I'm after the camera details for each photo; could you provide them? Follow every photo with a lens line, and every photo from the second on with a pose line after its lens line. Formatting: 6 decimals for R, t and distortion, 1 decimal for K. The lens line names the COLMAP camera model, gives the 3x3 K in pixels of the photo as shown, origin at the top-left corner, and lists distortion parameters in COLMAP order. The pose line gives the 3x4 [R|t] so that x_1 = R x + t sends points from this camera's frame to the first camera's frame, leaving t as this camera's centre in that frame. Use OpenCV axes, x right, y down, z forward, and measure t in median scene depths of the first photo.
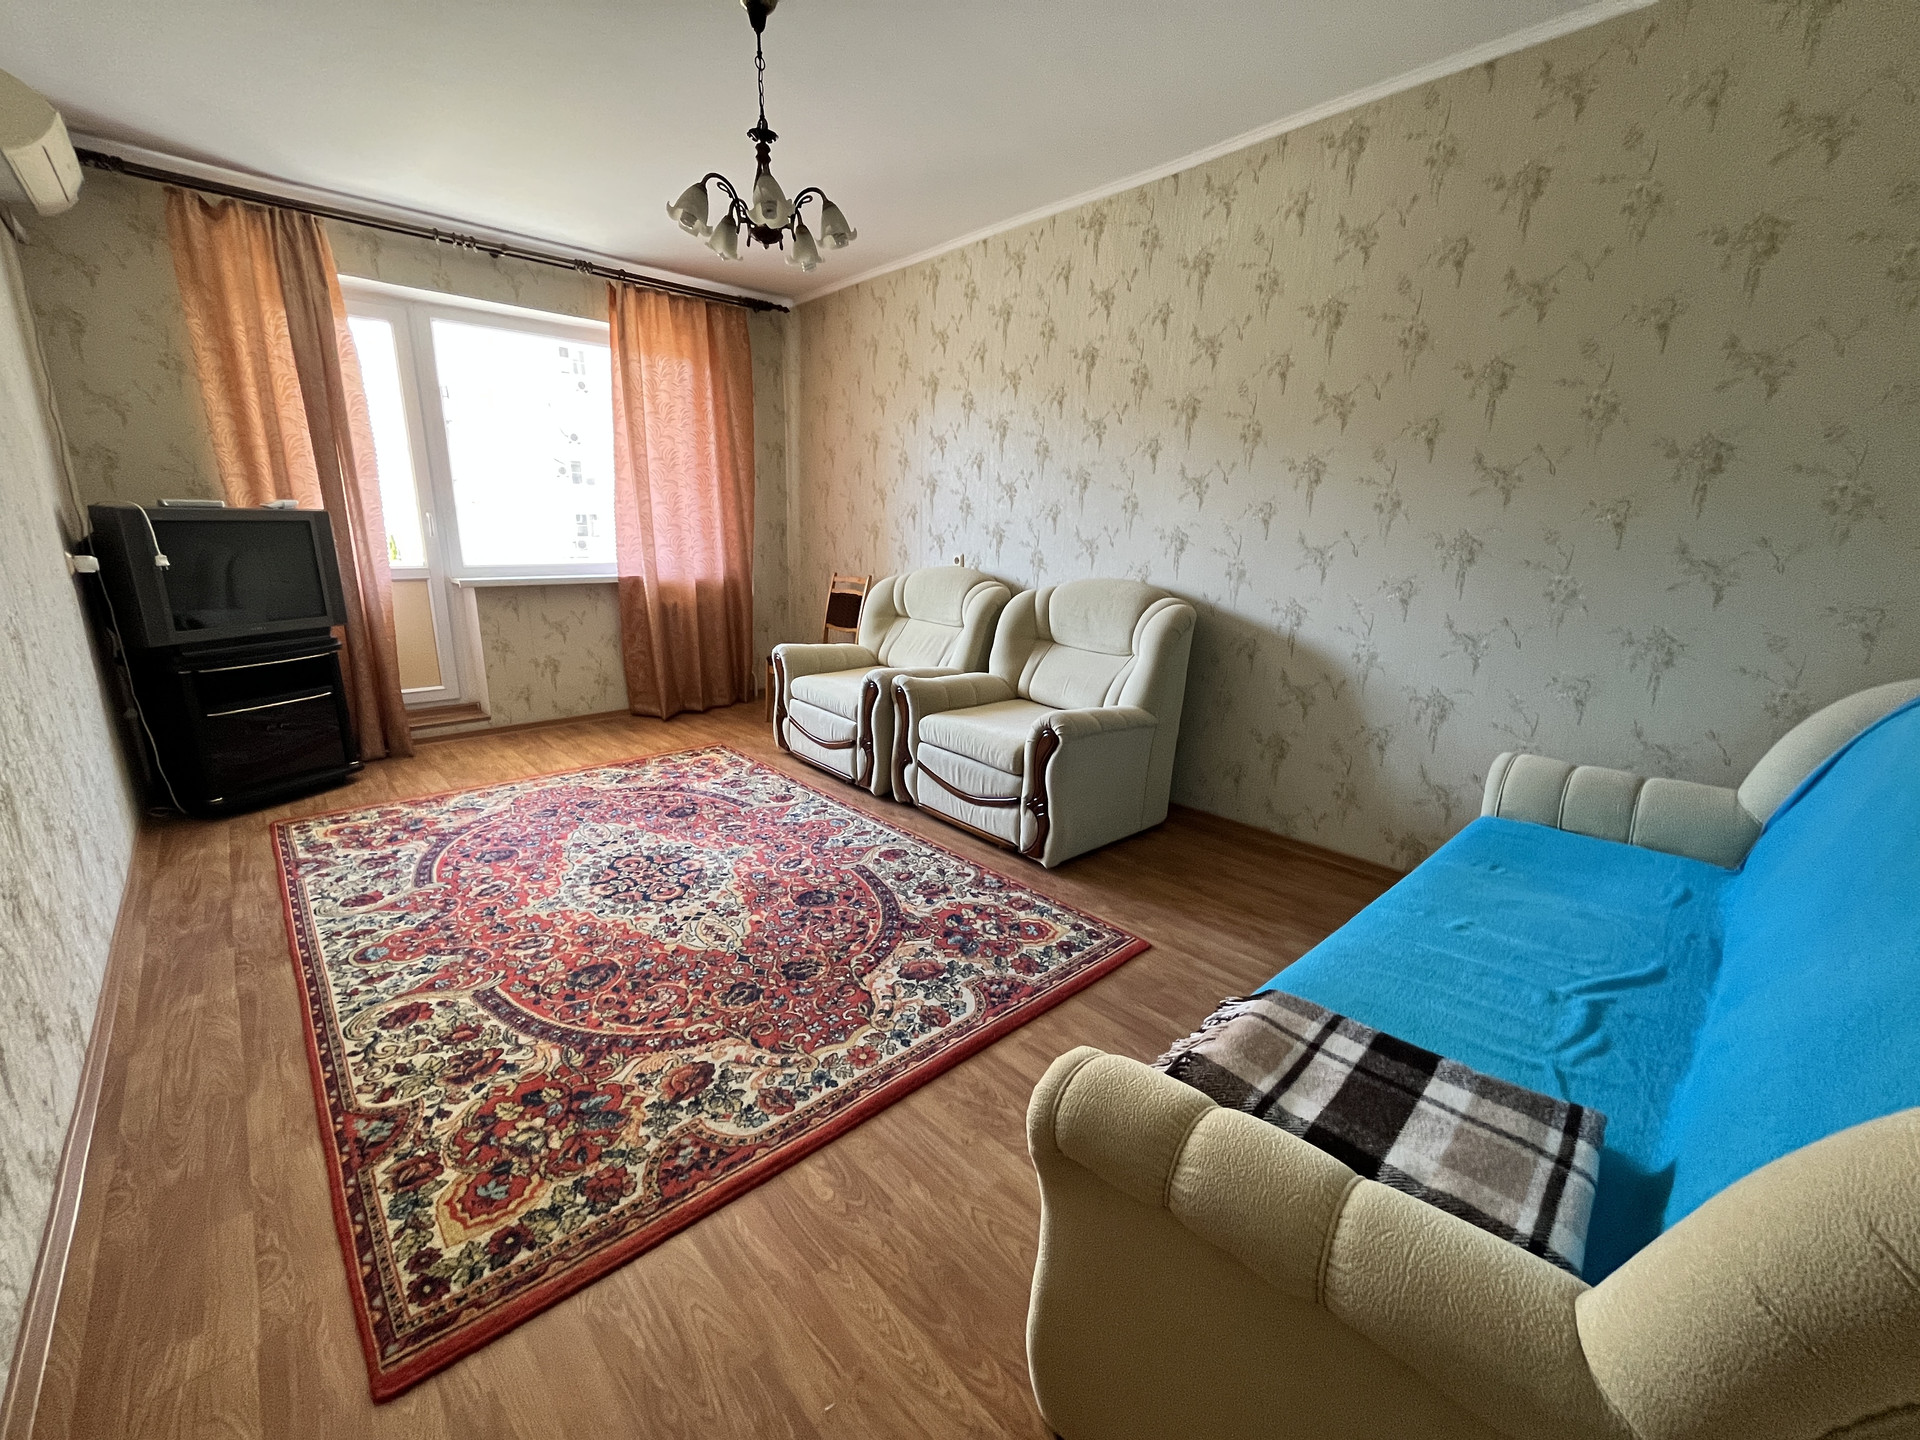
lens RADIAL K [[777.9, 0, 959.3], [0, 777.9, 725.3], [0, 0, 1]] dist [-0.002861, 0.000206]
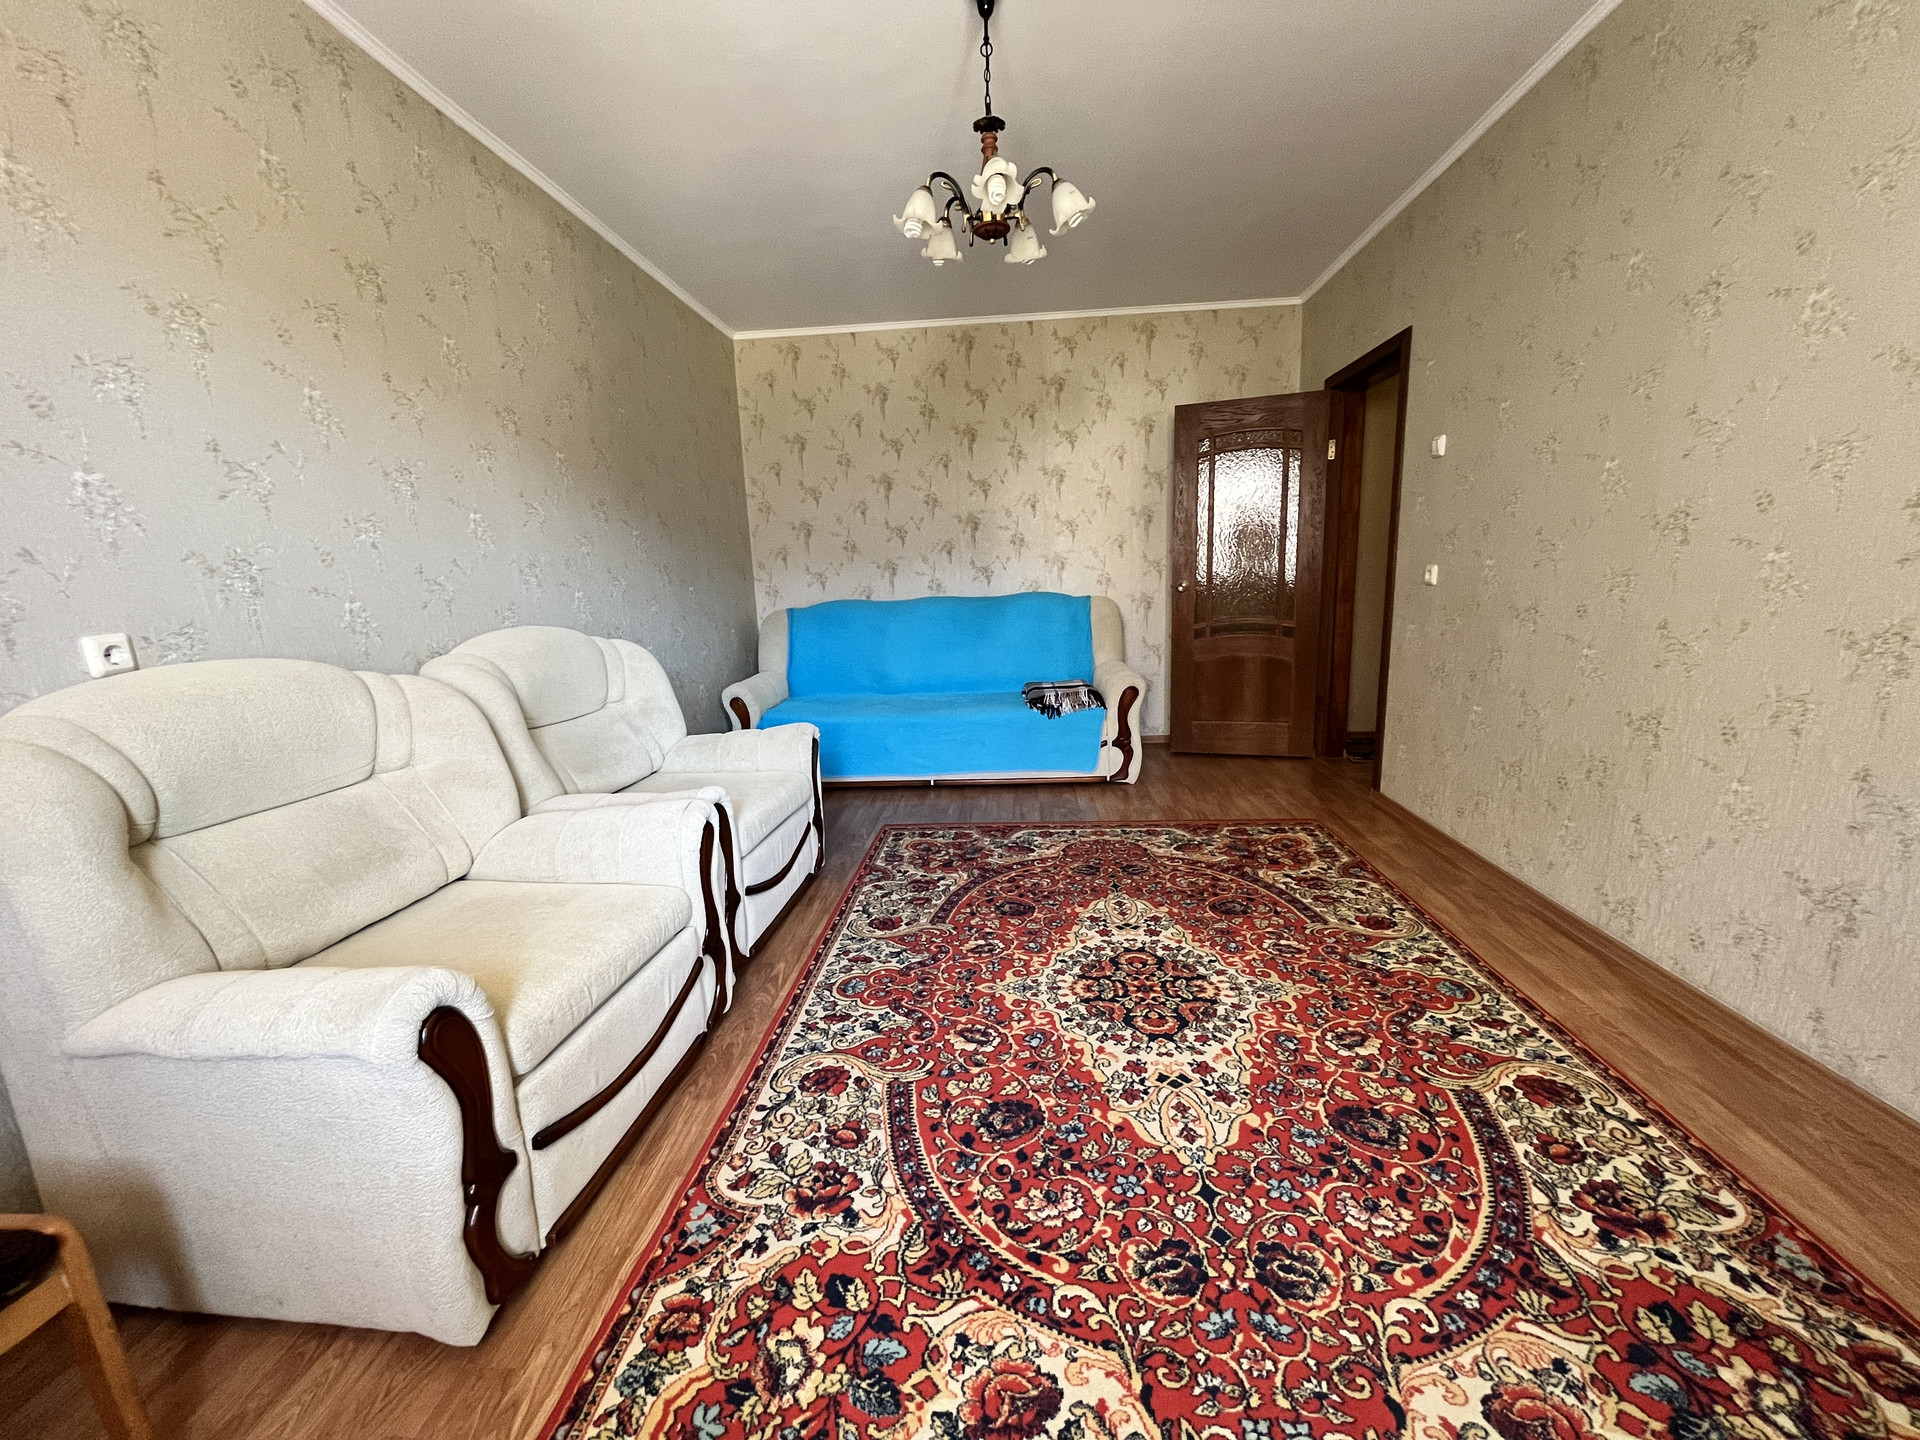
lens RADIAL K [[777.9, 0, 953.7], [0, 777.9, 726.0], [0, 0, 1]] dist [-0.002861, 0.000206]
pose [[-0.673016, -0.133620, 0.727458, -0.817734], [0.209961, 0.908569, 0.361135, -0.366133], [-0.709200, 0.395788, -0.583427, 1.519306]]
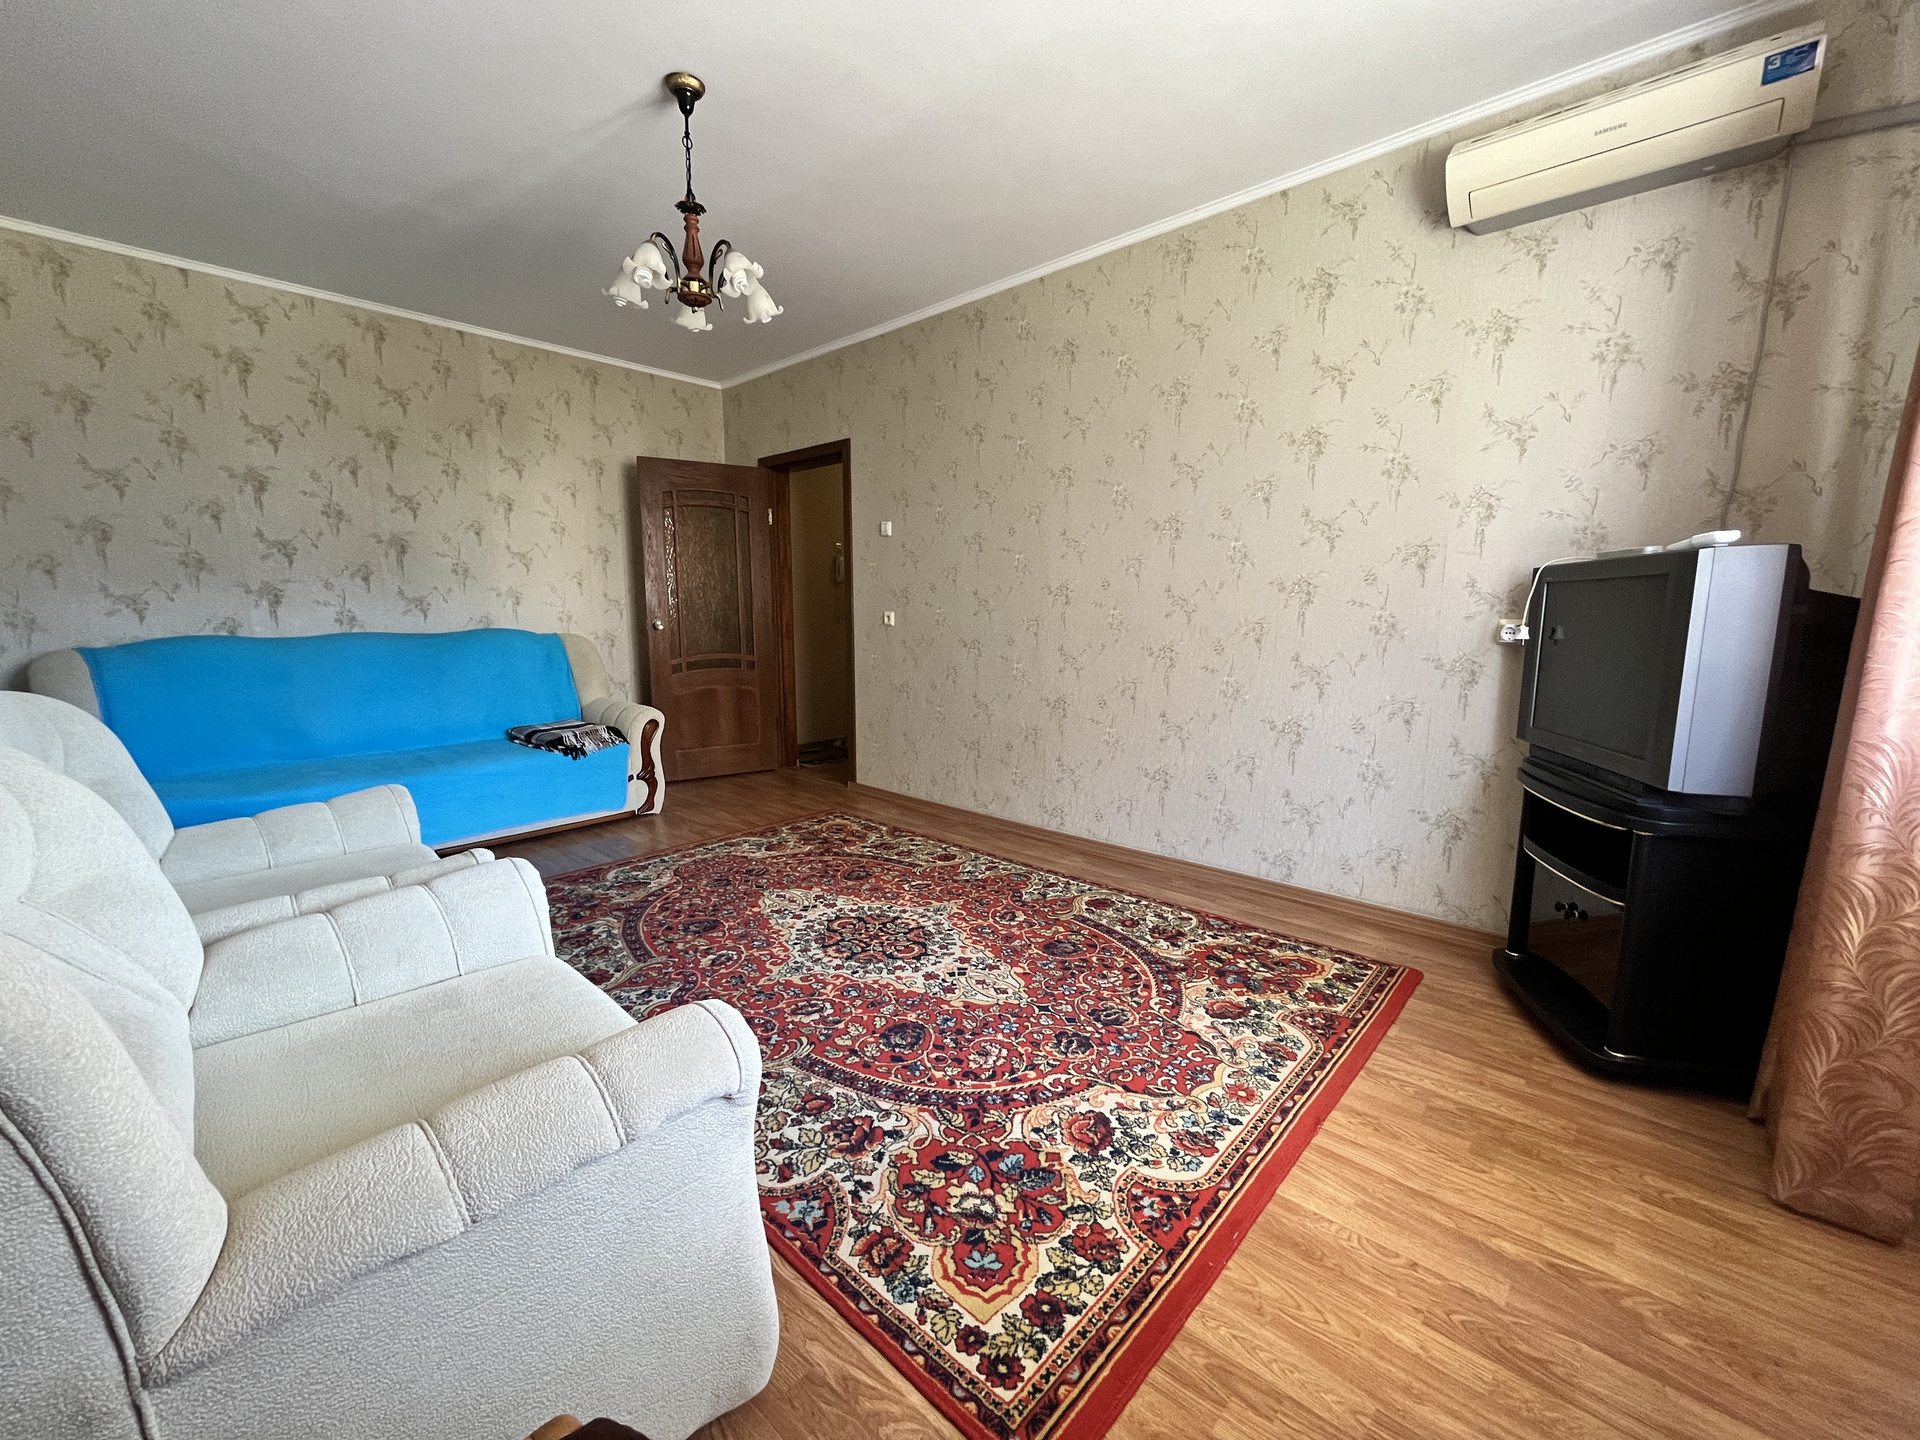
lens RADIAL K [[777.9, 0, 954.1], [0, 777.9, 726.1], [0, 0, 1]] dist [-0.002861, 0.000206]
pose [[-0.997297, -0.006687, -0.073168, -0.438269], [-0.035050, 0.918532, 0.393790, -0.442879], [0.064574, 0.395290, -0.916284, 1.839991]]
